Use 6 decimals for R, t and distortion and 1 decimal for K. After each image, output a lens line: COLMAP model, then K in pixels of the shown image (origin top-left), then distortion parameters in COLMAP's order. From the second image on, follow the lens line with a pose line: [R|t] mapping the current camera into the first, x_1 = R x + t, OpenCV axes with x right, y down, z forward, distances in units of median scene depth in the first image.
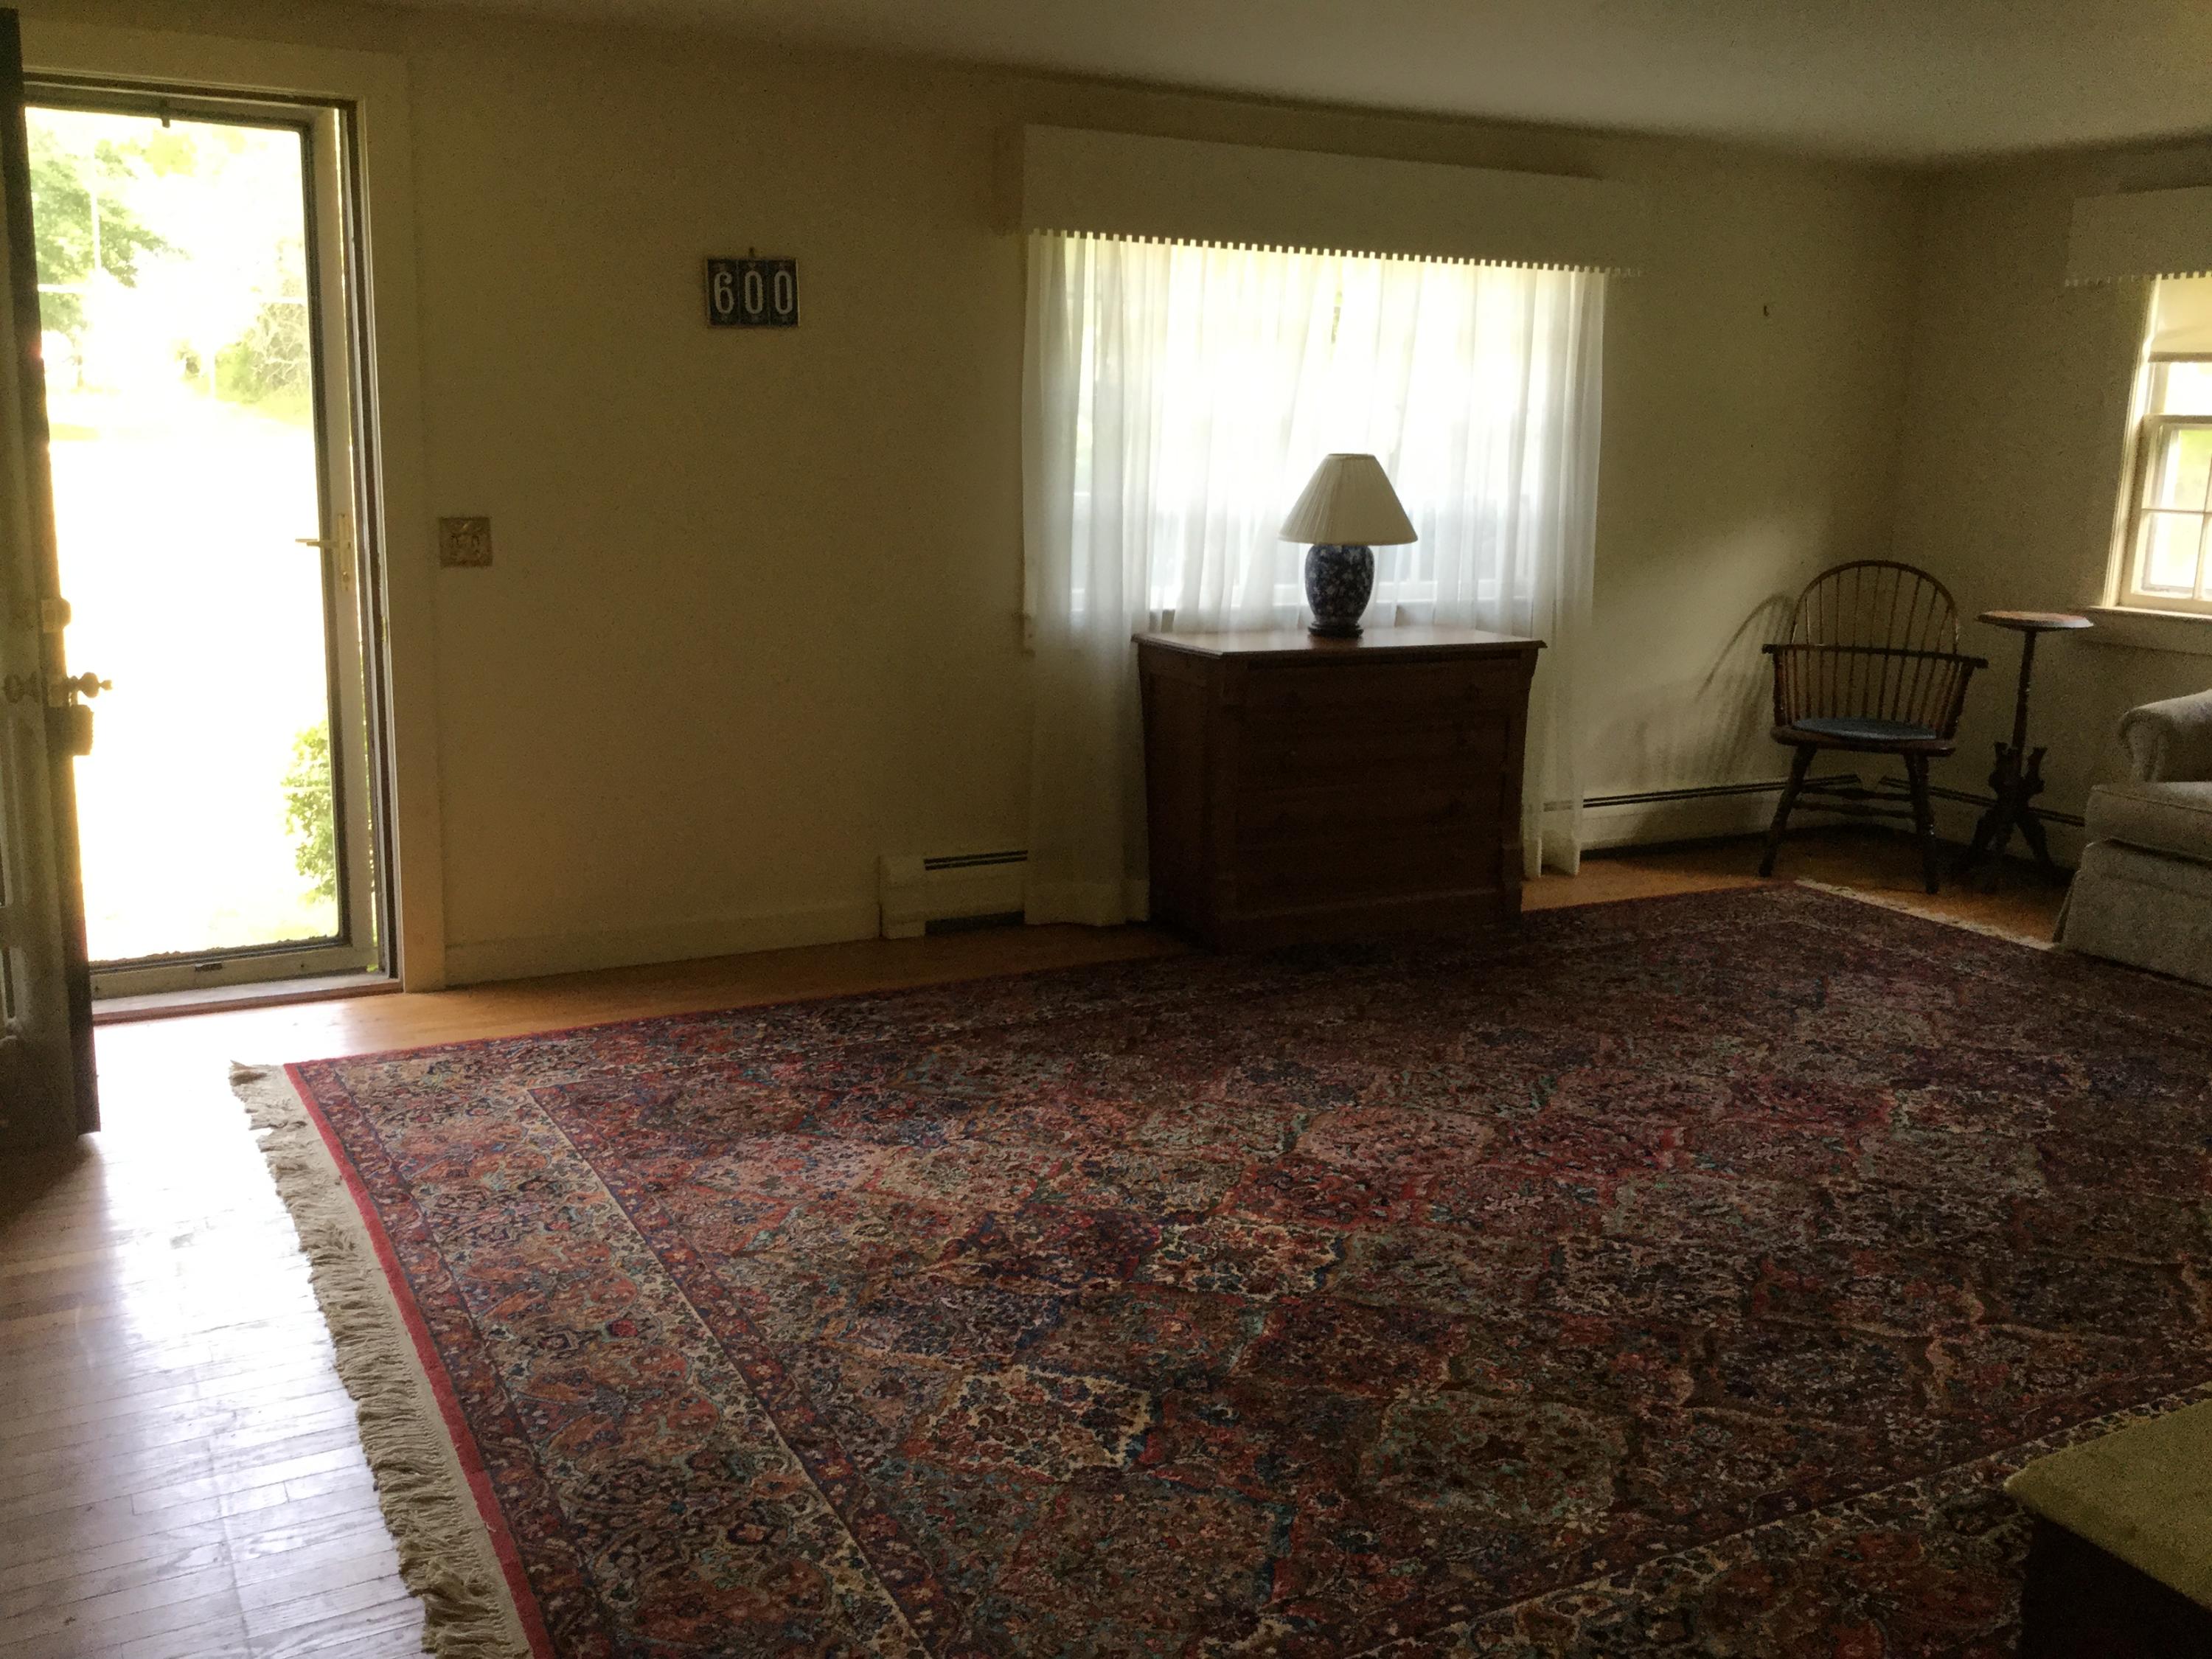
lens RADIAL K [[1982.7, 0, 1106.0], [0, 1982.7, 829.5], [0, 0, 1]] dist [0.138191, -0.274814]
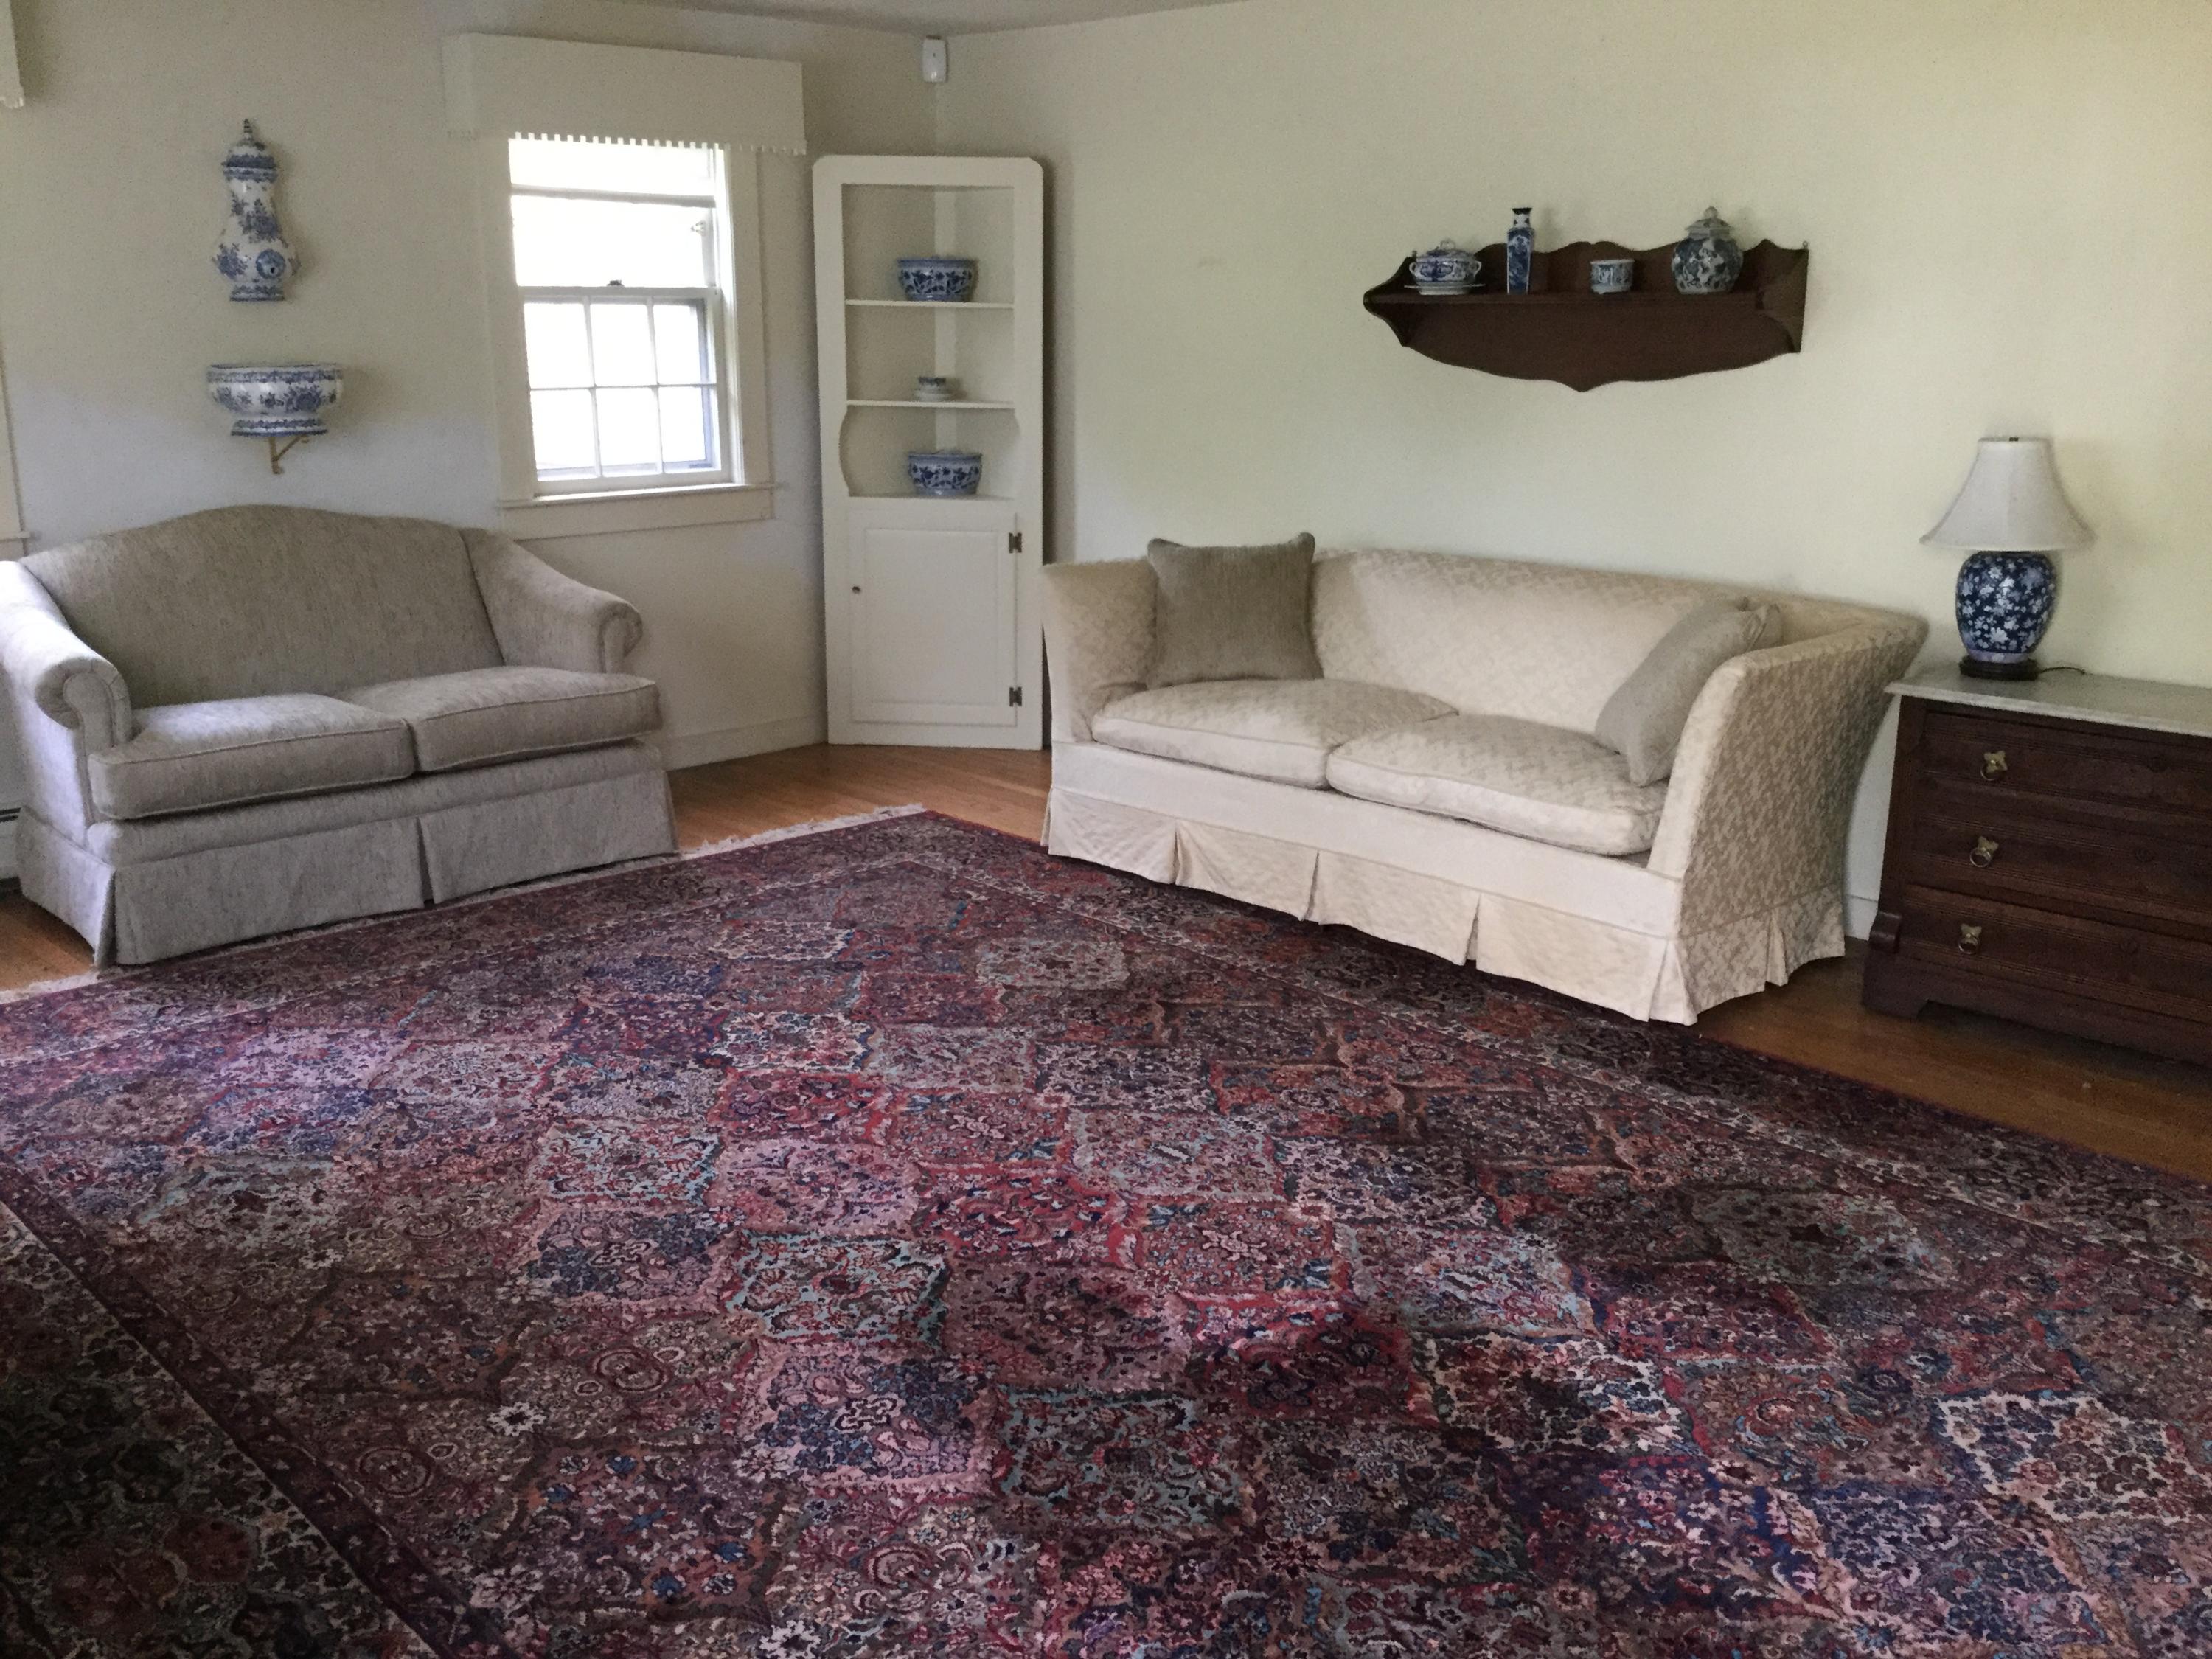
lens RADIAL K [[1982.7, 0, 1106.0], [0, 1982.7, 829.5], [0, 0, 1]] dist [0.138191, -0.274814]
pose [[-0.273645, -0.267912, 0.923765, -0.412315], [0.184563, 0.927950, 0.323798, -0.209607], [-0.943957, 0.259099, -0.204482, 0.929012]]
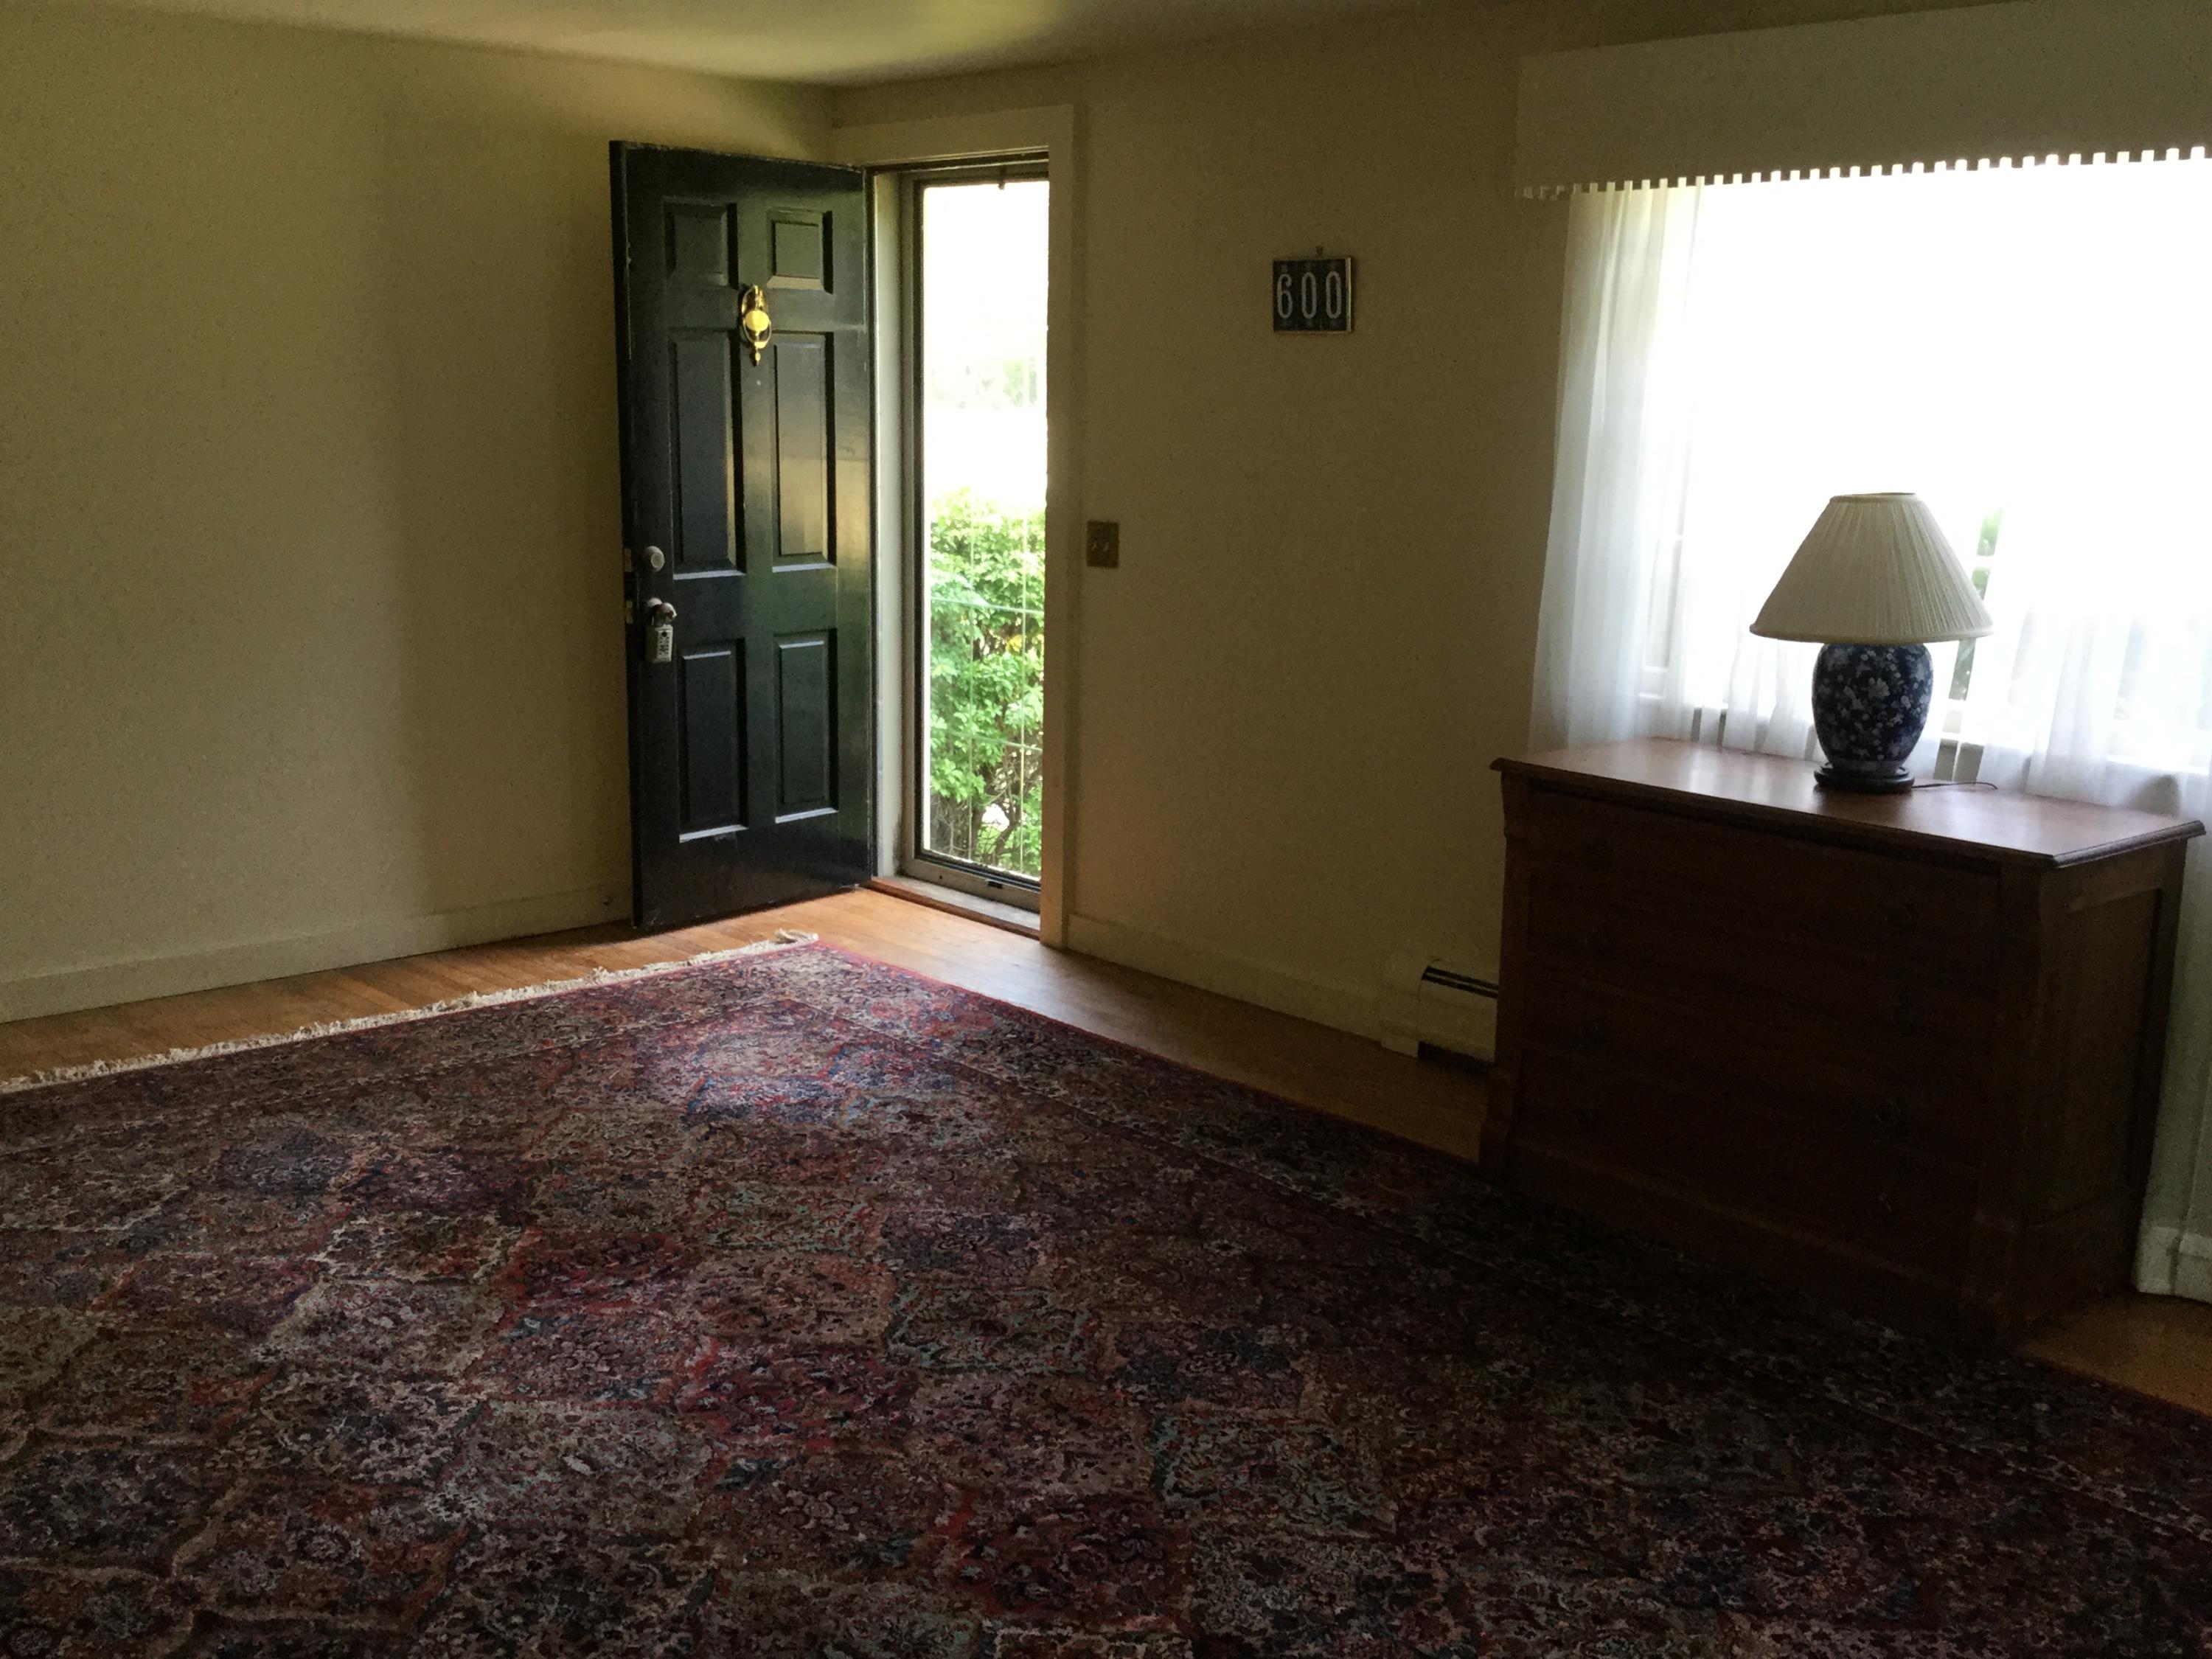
lens RADIAL K [[2283.6, 0, 1106.6], [0, 2283.6, 789.8], [0, 0, 1]] dist [0.130576, -0.275869]
pose [[0.233794, 0.156173, -0.959662, 0.894336], [-0.209314, 0.971957, 0.107180, -0.149220], [0.949488, 0.175812, 0.259927, 0.719884]]
